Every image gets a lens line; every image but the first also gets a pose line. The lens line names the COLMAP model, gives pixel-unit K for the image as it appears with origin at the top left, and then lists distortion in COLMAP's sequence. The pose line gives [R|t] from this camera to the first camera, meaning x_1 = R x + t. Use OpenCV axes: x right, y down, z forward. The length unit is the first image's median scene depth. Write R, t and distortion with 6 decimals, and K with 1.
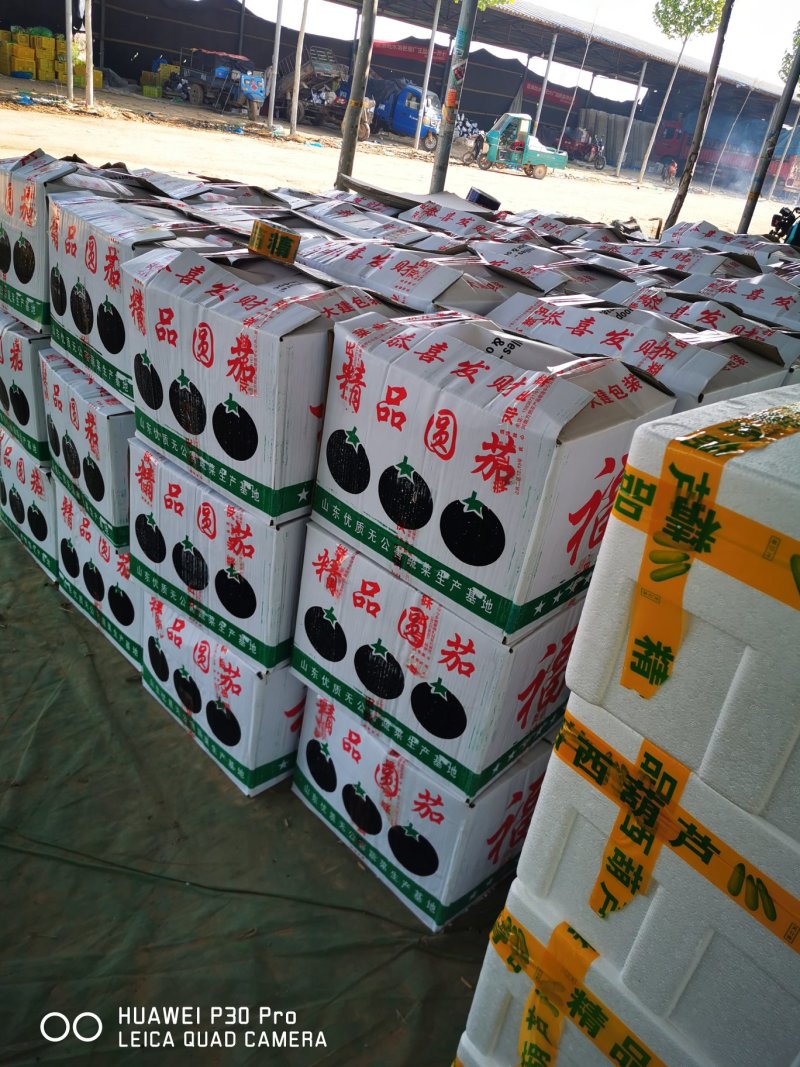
lens RADIAL K [[870.4, 0, 400.0], [0, 870.4, 533.5], [0, 0, 1]] dist [0.045687, -0.004828]
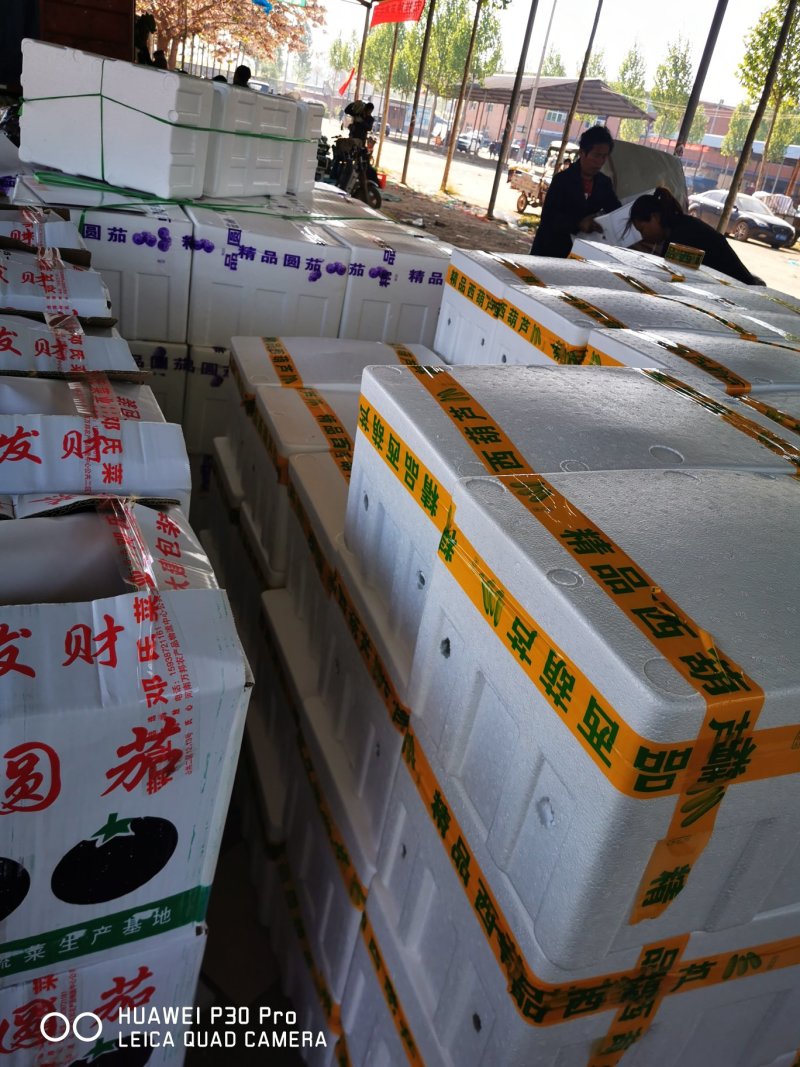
lens RADIAL K [[870.4, 0, 400.0], [0, 870.4, 533.5], [0, 0, 1]] dist [0.045687, -0.004828]
pose [[0.376009, -0.501175, 0.779384, -0.223652], [0.306527, 0.861030, 0.405794, -0.414289], [-0.874447, 0.086320, 0.477379, 0.536412]]
